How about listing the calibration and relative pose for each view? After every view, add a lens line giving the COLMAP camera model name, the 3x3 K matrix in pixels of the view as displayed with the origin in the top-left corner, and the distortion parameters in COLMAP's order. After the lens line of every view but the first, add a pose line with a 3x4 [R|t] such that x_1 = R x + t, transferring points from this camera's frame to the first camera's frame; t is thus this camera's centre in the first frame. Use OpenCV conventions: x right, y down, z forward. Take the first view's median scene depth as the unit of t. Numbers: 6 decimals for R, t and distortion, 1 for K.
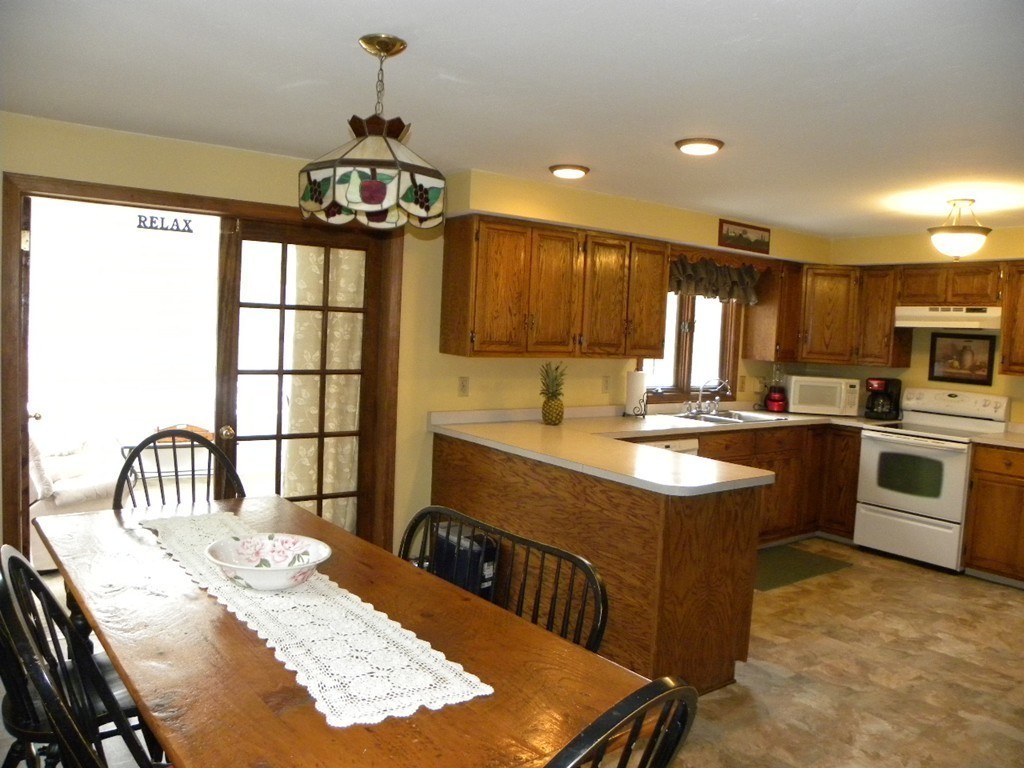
lens RADIAL K [[786.6, 0, 512.0], [0, 786.6, 384.0], [0, 0, 1]] dist [-0.142643, 0.085087]
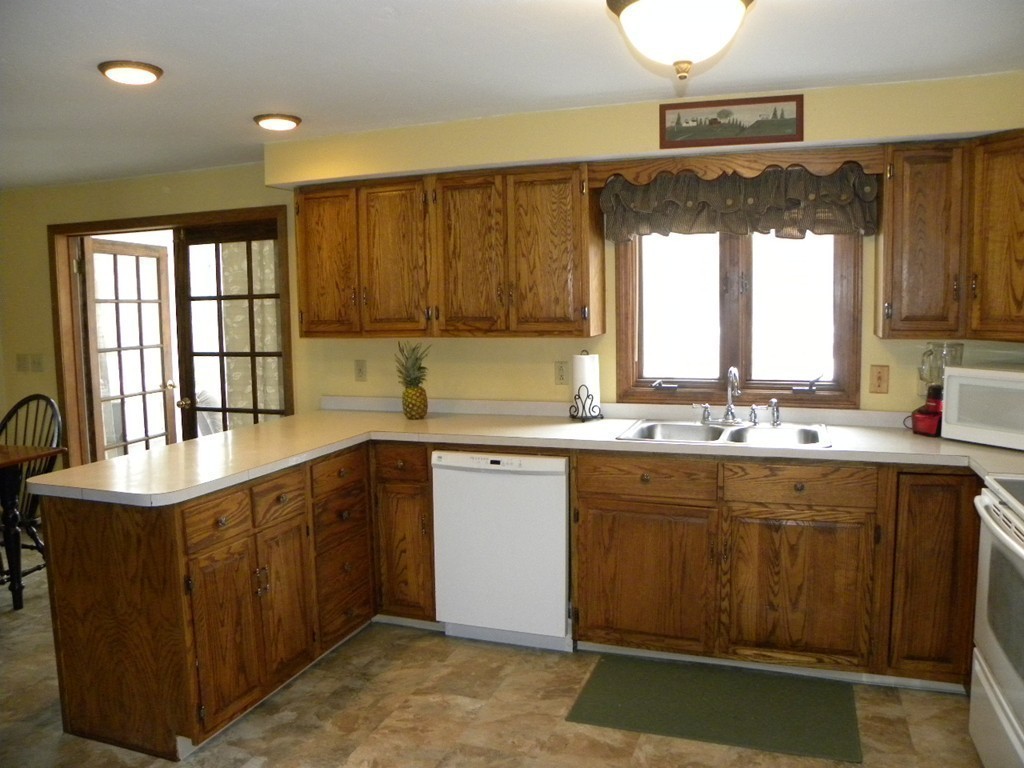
lens RADIAL K [[786.6, 0, 512.0], [0, 786.6, 384.0], [0, 0, 1]] dist [-0.142643, 0.085087]
pose [[0.558818, 0.032476, -0.828654, 0.714096], [-0.018868, 0.999472, 0.026446, -0.007519], [0.829075, 0.000857, 0.559136, 0.566236]]
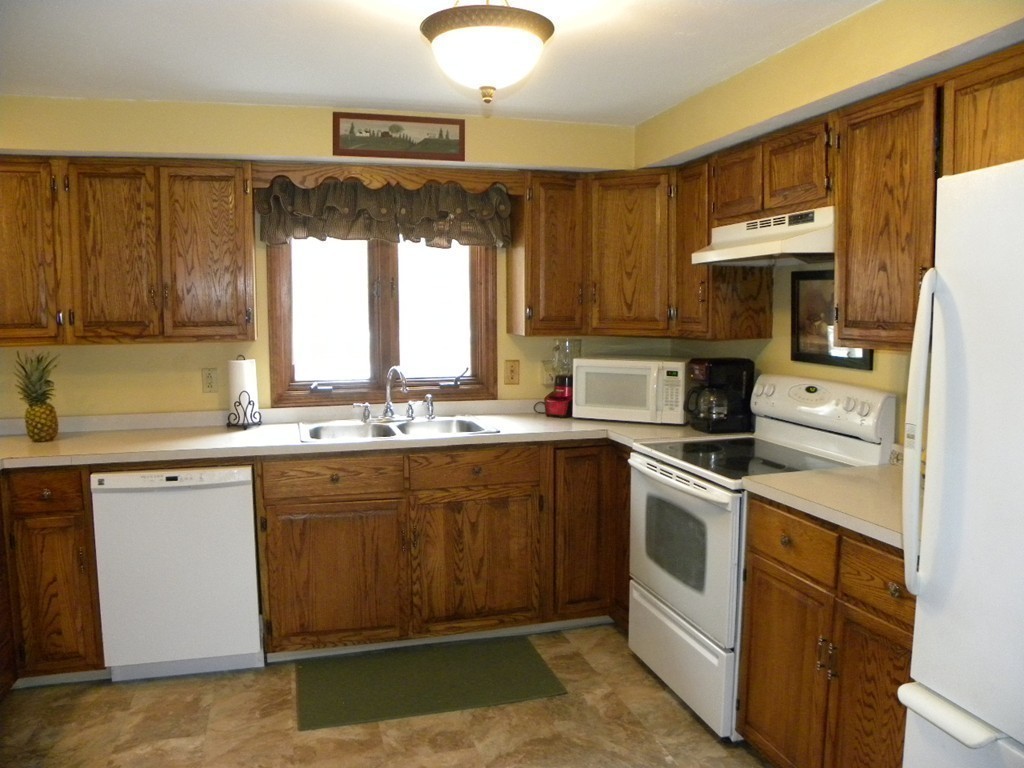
lens RADIAL K [[786.6, 0, 512.0], [0, 786.6, 384.0], [0, 0, 1]] dist [-0.142643, 0.085087]
pose [[0.938824, -0.013309, -0.344141, 0.615968], [0.020467, 0.999643, 0.017176, -0.002038], [0.343789, -0.023169, 0.938761, 0.464020]]
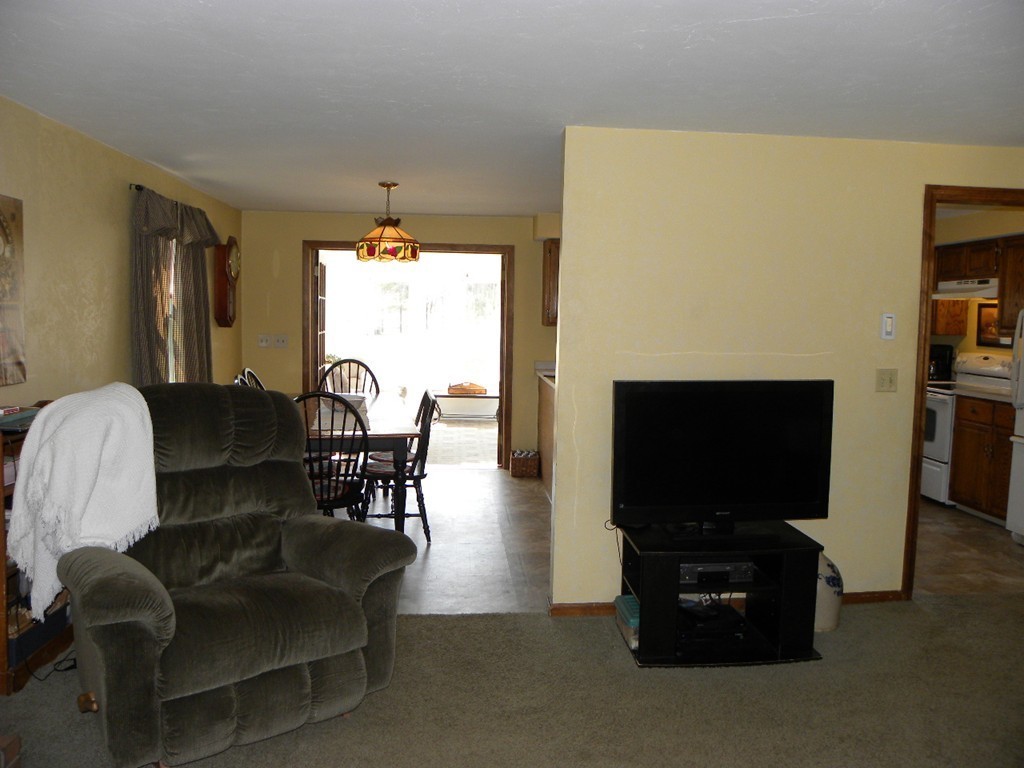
lens RADIAL K [[786.6, 0, 512.0], [0, 786.6, 384.0], [0, 0, 1]] dist [-0.142643, 0.085087]
pose [[0.849681, 0.018825, -0.526962, 0.618226], [-0.015687, 0.999823, 0.010422, 0.057081], [0.527064, -0.000589, 0.849825, -0.352741]]
